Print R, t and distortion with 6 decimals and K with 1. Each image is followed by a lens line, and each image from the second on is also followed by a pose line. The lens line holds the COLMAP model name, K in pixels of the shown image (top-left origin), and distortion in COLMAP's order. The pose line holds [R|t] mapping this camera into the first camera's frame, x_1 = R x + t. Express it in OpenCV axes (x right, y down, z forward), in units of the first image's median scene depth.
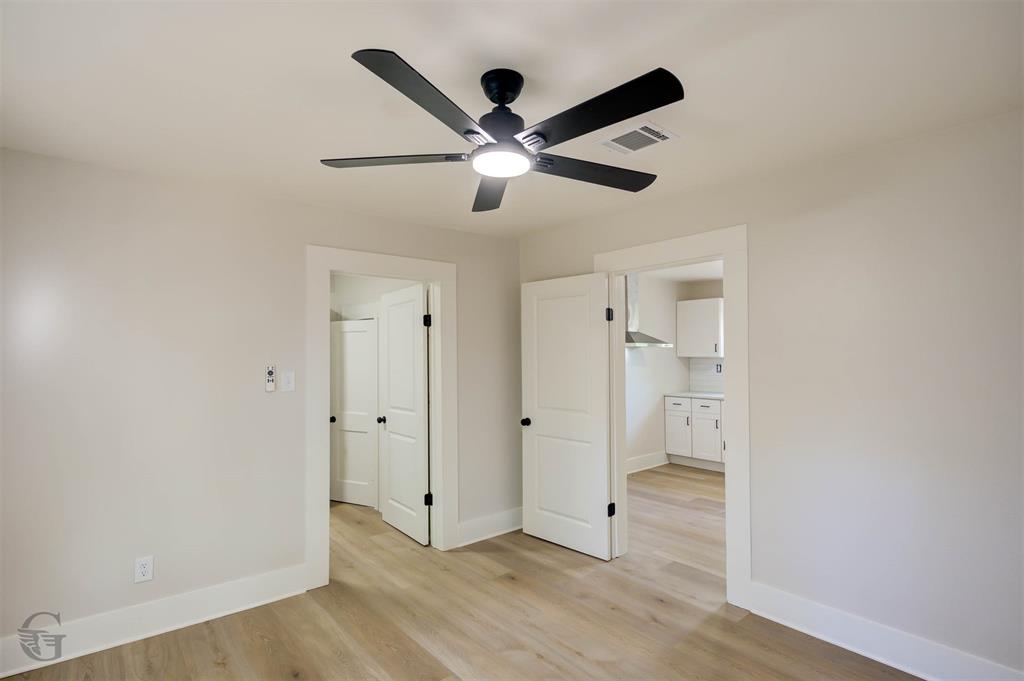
lens RADIAL K [[550.4, 0, 512.0], [0, 550.4, 340.5], [0, 0, 1]] dist [0.001526, 0.000150]
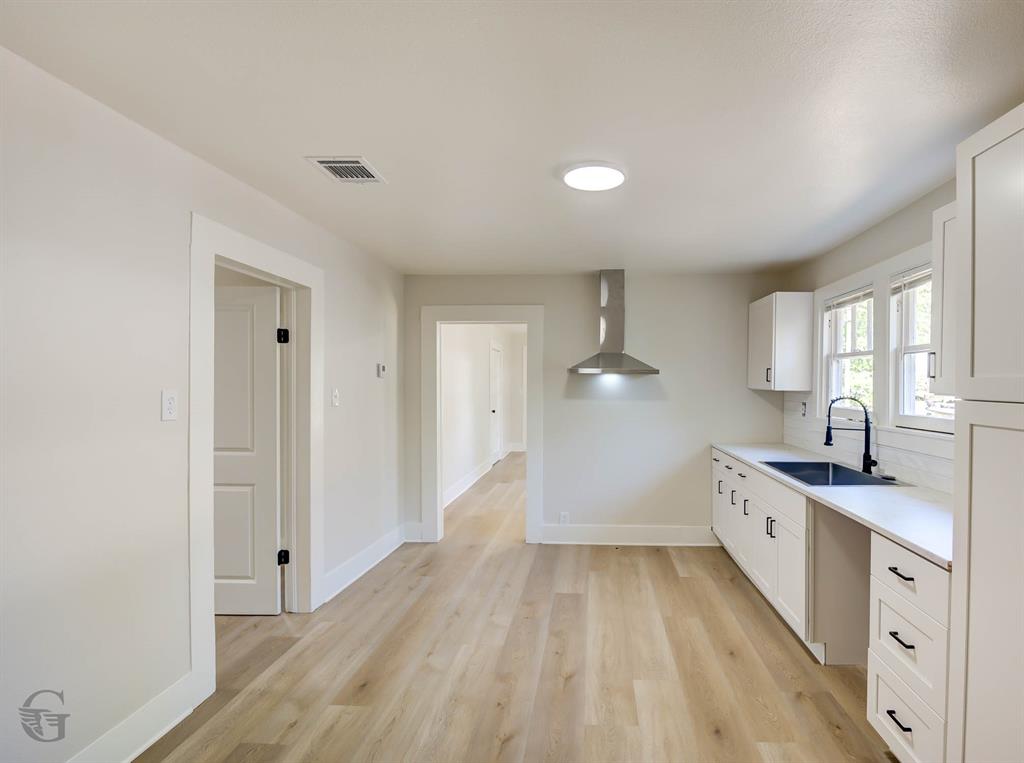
lens RADIAL K [[502.1, 0, 512.0], [0, 502.1, 381.5], [0, 0, 1]] dist [0.001402, 0.000332]
pose [[0.681912, 0.013995, -0.731300, 0.718056], [0.004013, 0.999730, 0.022874, 0.006485], [0.731423, -0.018533, 0.681672, 0.507202]]
